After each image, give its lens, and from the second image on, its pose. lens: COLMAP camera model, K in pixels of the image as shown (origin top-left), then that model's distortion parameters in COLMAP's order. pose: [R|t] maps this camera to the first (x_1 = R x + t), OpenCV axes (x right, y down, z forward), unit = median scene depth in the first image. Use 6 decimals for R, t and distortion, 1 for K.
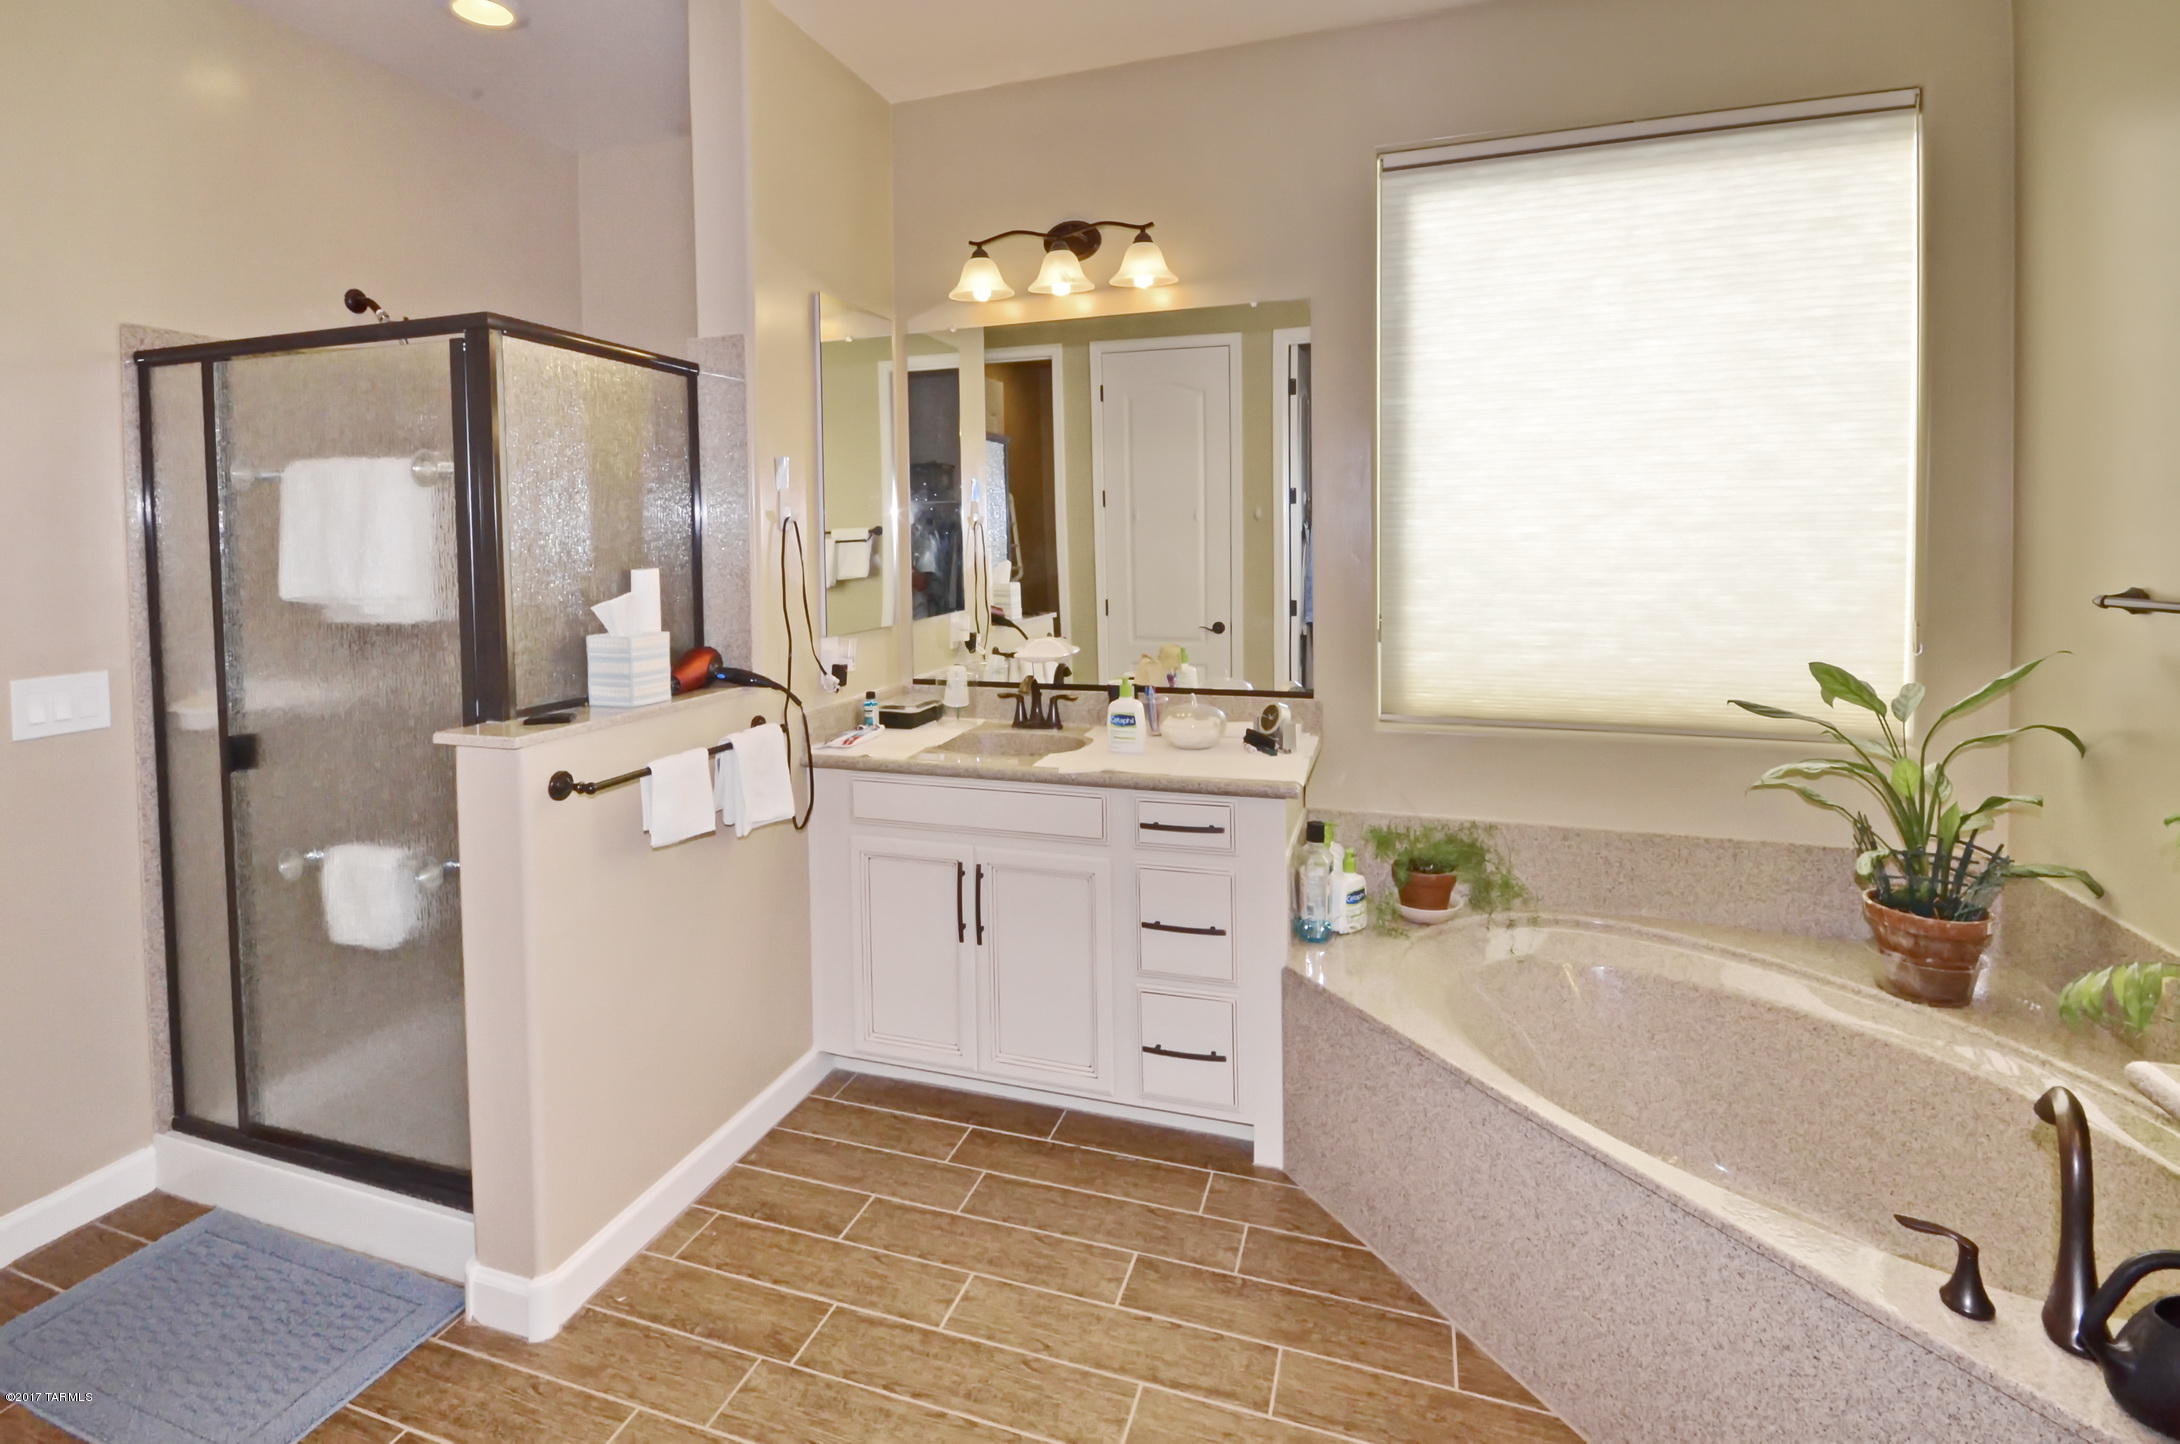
lens RADIAL K [[972.5, 0, 1090.0], [0, 972.5, 722.0], [0, 0, 1]] dist [-0.004330, -0.000658]
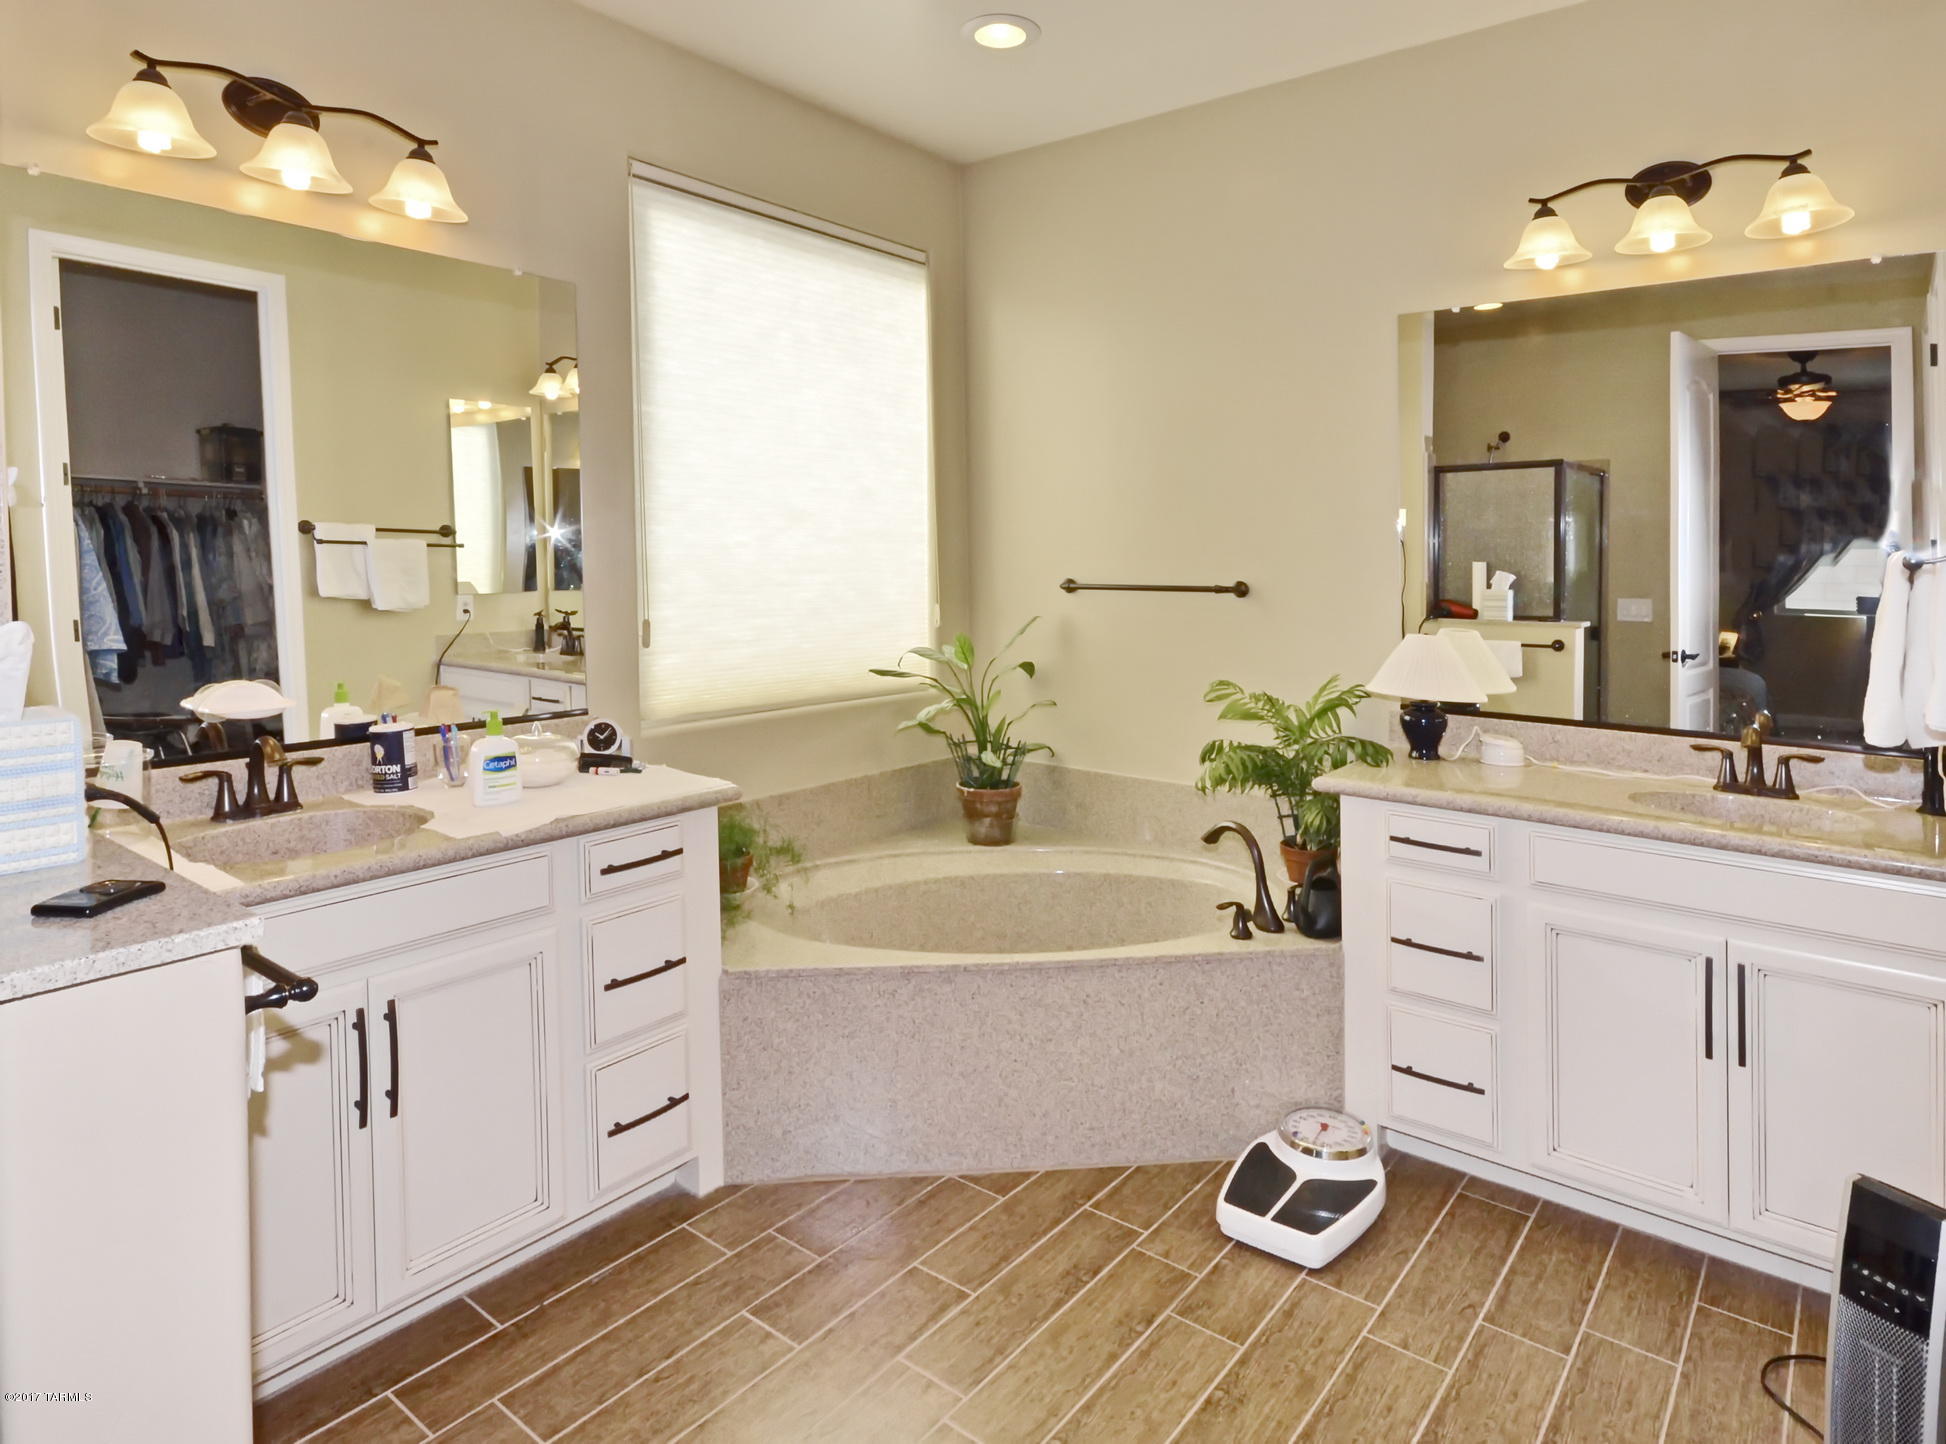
lens RADIAL K [[1082.9, 0, 973.0], [0, 1082.9, 722.0], [0, 0, 1]] dist [0.028249, 0.000124]
pose [[0.373100, -0.134999, 0.917917, -0.676277], [0.148230, 0.985322, 0.084662, -0.057348], [-0.915873, 0.104475, 0.387635, 0.302306]]
